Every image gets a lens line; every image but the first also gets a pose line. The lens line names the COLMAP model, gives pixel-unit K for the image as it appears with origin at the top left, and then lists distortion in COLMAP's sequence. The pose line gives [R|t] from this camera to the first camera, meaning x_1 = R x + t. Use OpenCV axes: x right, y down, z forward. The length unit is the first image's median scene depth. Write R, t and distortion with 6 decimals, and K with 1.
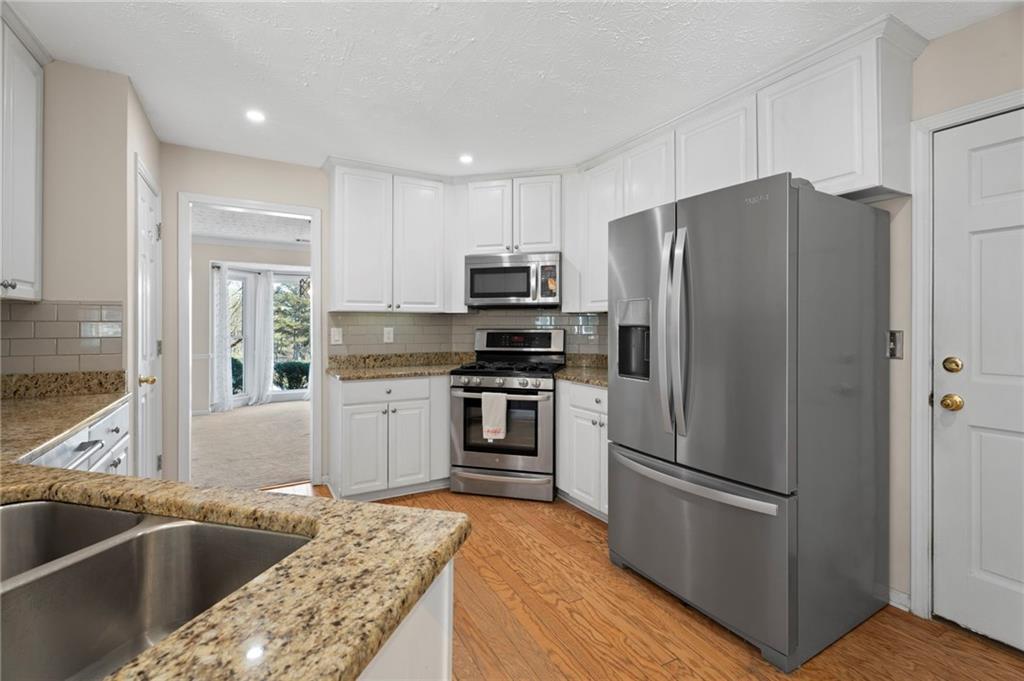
lens RADIAL K [[456.4, 0, 521.1], [0, 456.4, 324.1], [0, 0, 1]] dist [-0.000598, 0.001088]
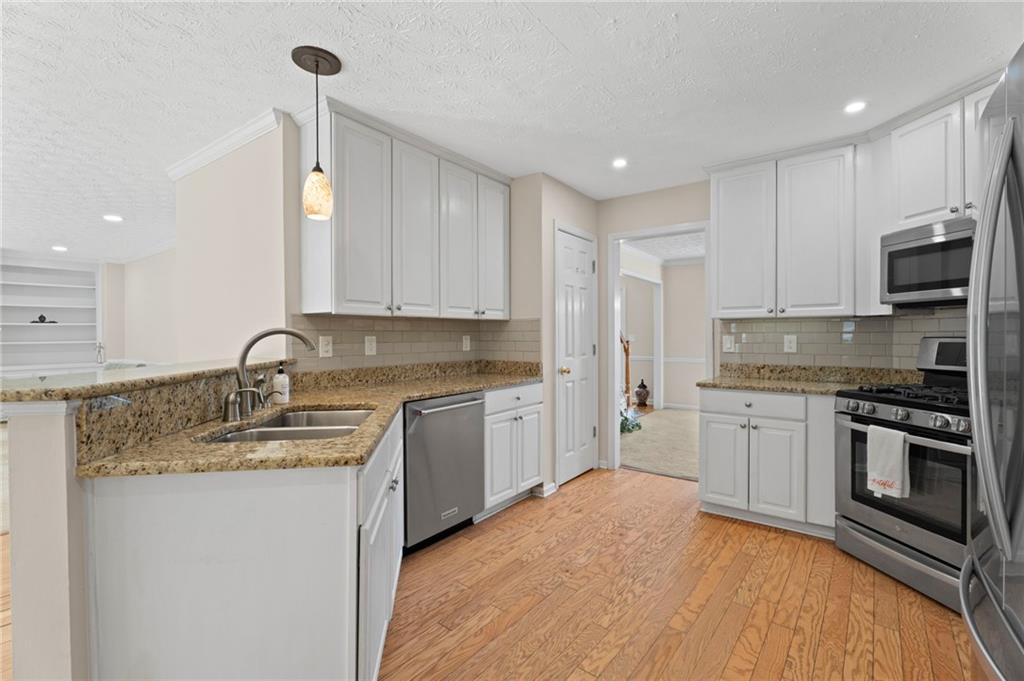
lens RADIAL K [[456.4, 0, 516.7], [0, 456.4, 335.5], [0, 0, 1]] dist [-0.000598, 0.001088]
pose [[0.397512, -0.000860, -0.917596, 0.346334], [0.006173, 0.999979, 0.001737, 0.004030], [0.917576, -0.006355, 0.397509, 0.200171]]
